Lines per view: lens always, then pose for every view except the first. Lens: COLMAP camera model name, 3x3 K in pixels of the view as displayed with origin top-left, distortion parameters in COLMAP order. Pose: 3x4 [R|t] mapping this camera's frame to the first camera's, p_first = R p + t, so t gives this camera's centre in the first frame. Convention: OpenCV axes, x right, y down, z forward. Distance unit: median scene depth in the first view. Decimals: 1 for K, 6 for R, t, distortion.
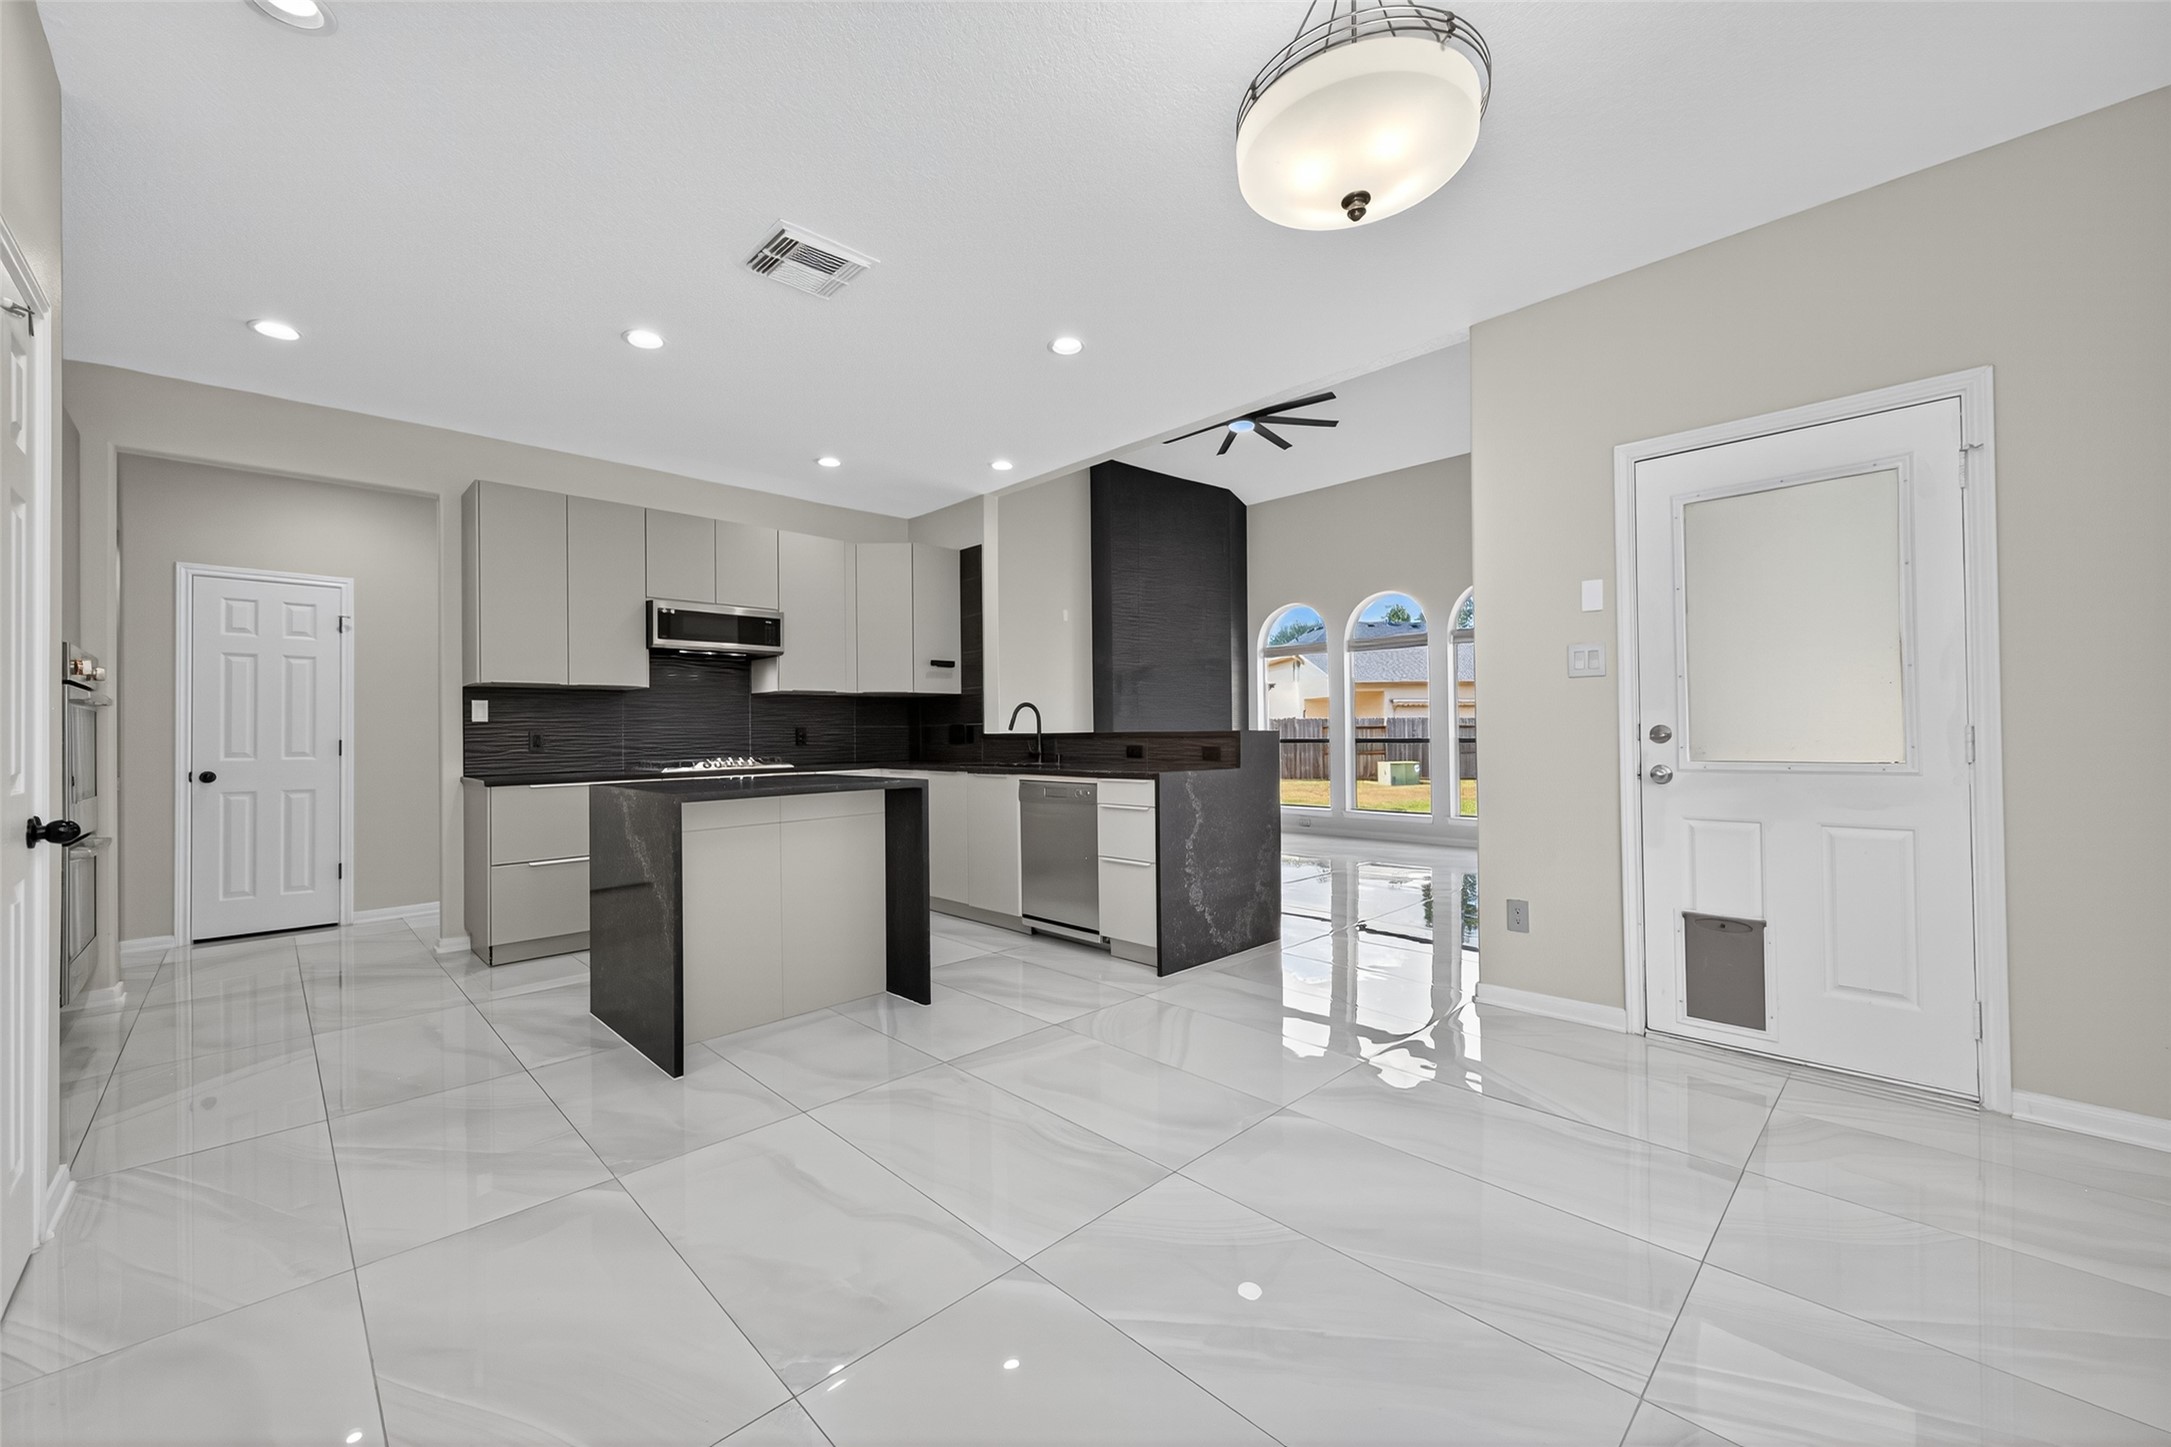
lens RADIAL K [[842.8, 0, 1095.6], [0, 842.8, 727.3], [0, 0, 1]] dist [-0.001425, 0.000037]
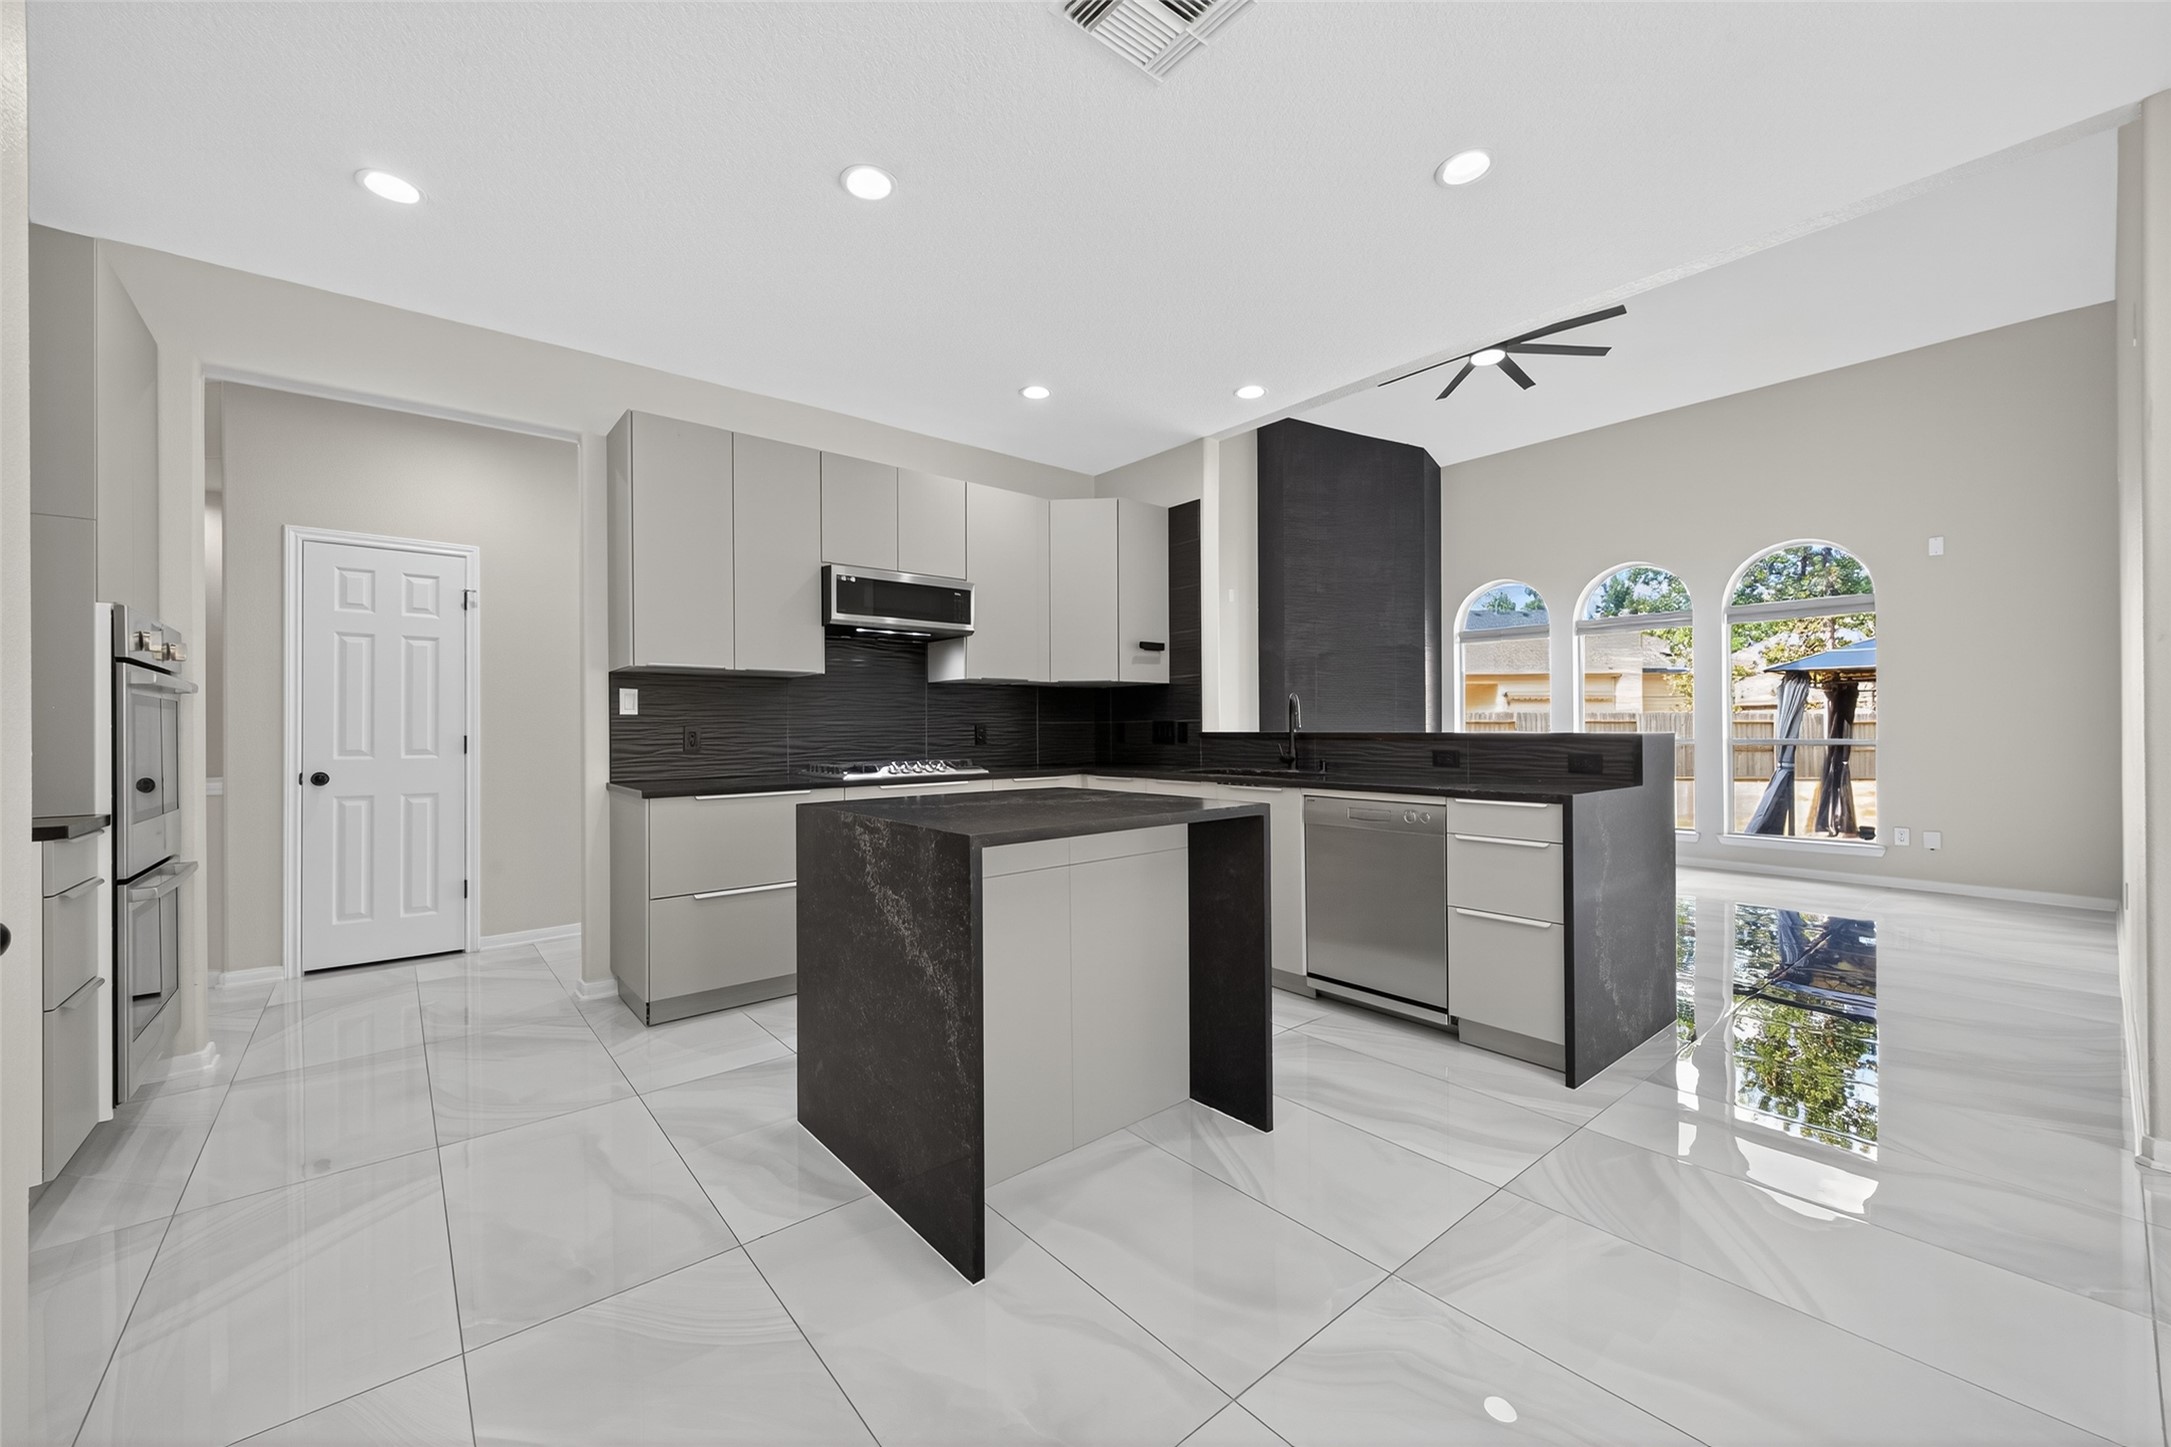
lens RADIAL K [[841.4, 0, 1089.0], [0, 841.4, 726.9], [0, 0, 1]] dist [0.003683, -0.000377]
pose [[0.996161, 0.005907, -0.087345, -0.208923], [-0.005235, 0.999955, 0.007925, -0.003909], [0.087388, -0.007438, 0.996147, 0.220527]]
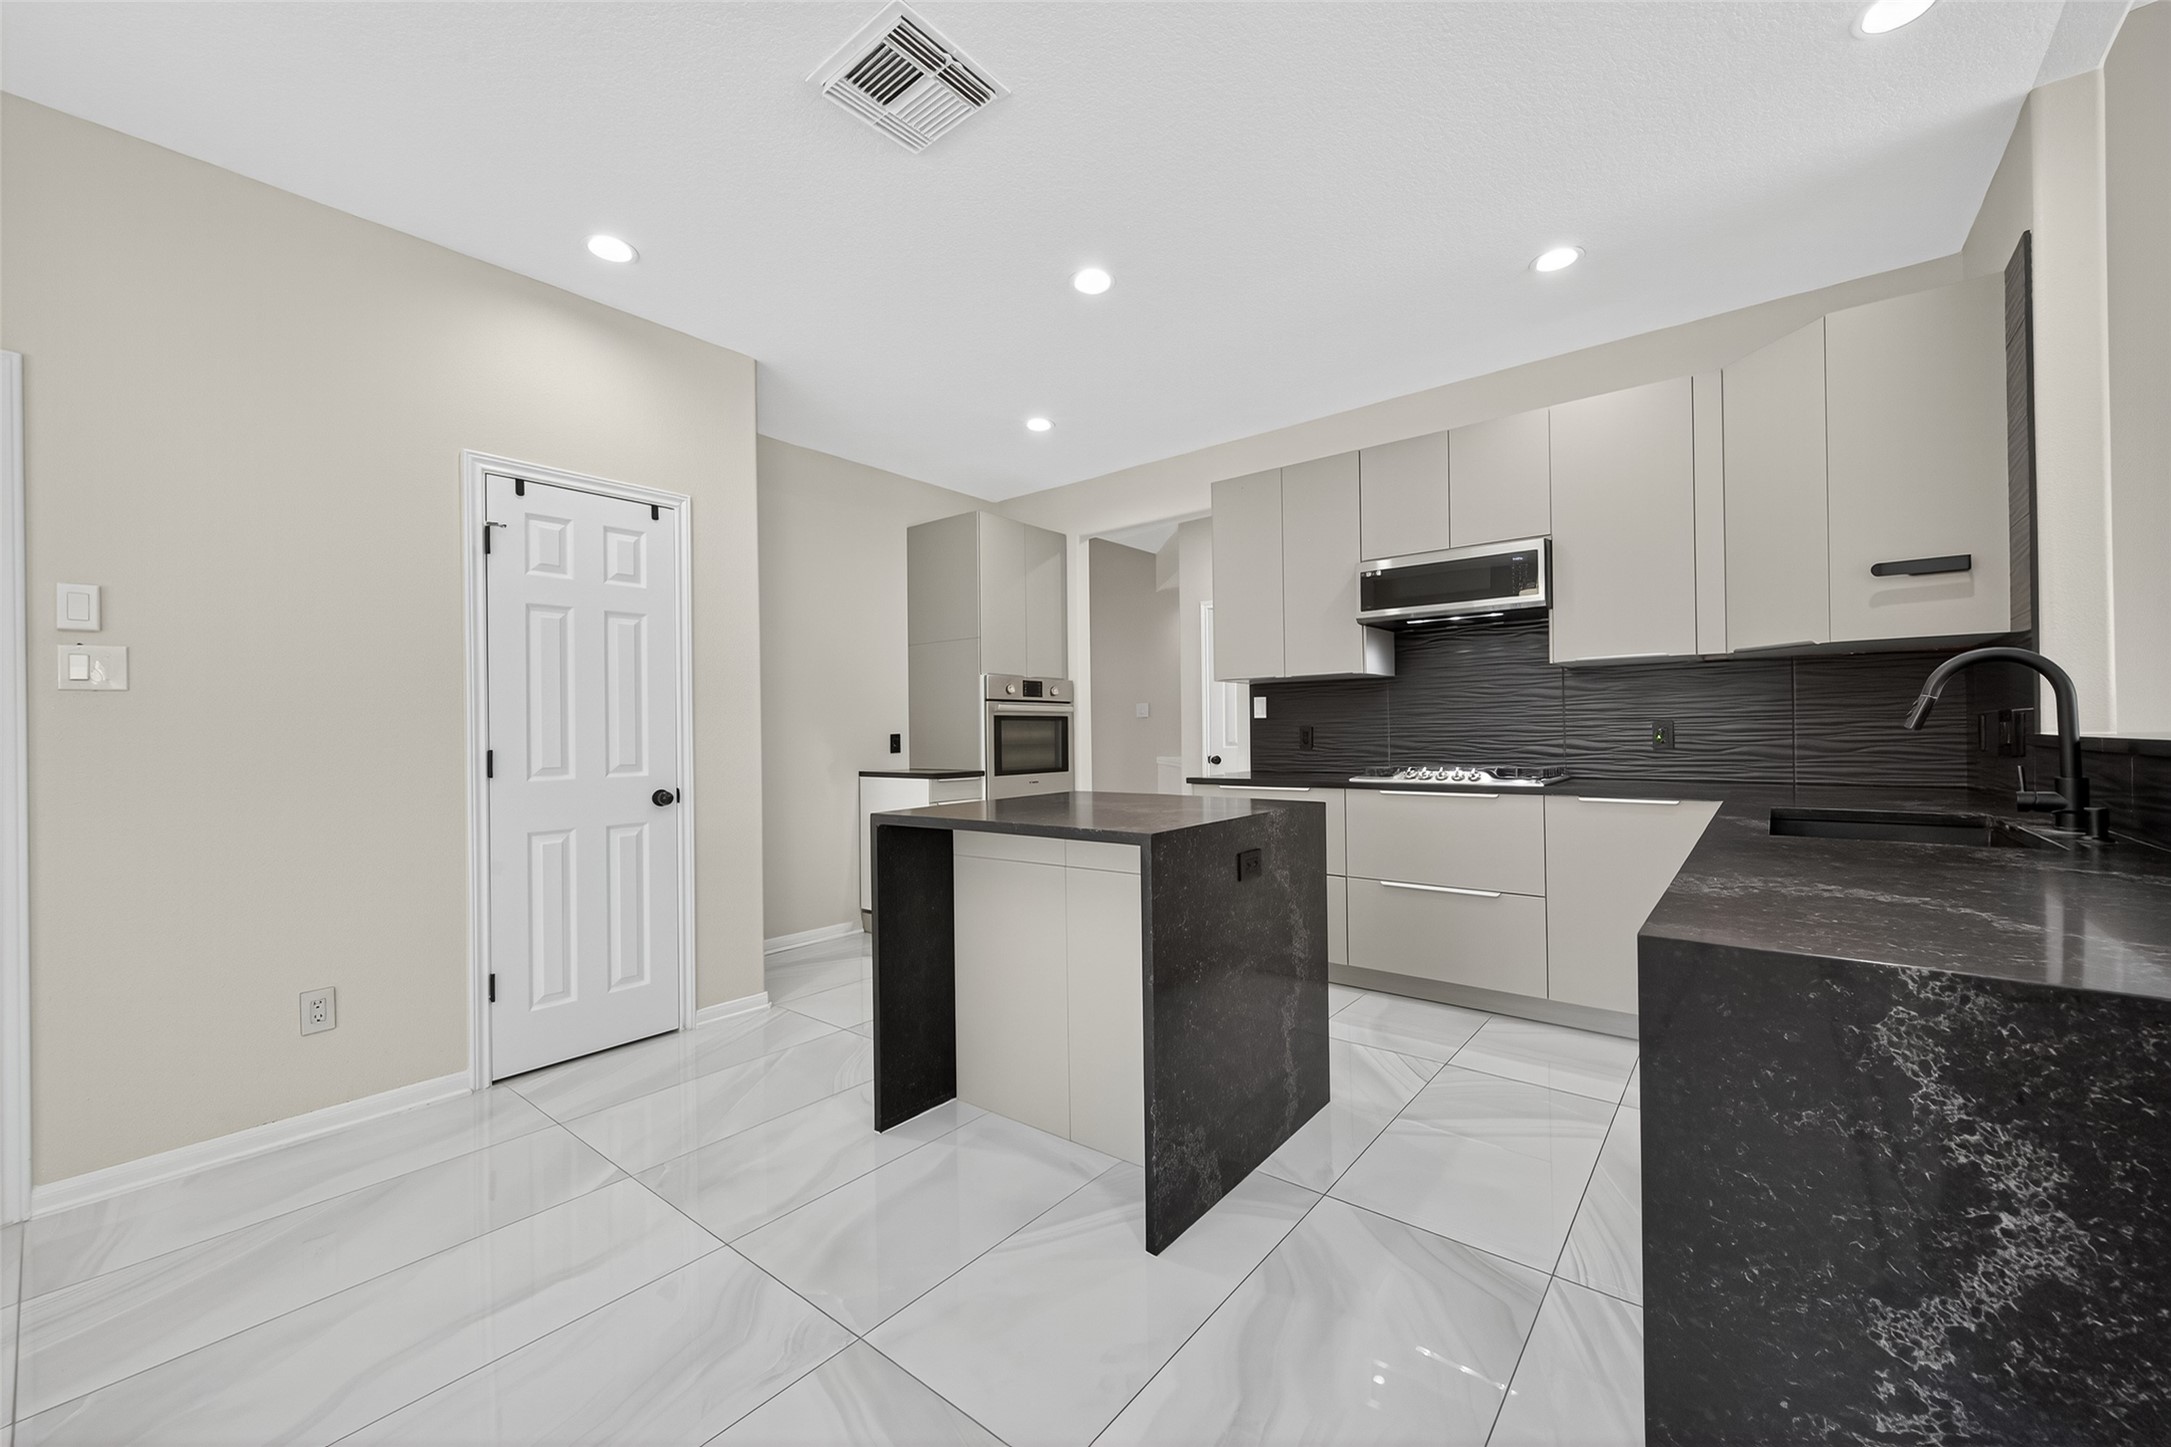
lens RADIAL K [[841.4, 0, 1089.0], [0, 841.4, 726.9], [0, 0, 1]] dist [0.003683, -0.000377]
pose [[0.109915, 0.005466, -0.993926, 0.237883], [0.018879, 0.999793, 0.007586, -0.007540], [0.993762, -0.019598, 0.109789, 0.658406]]
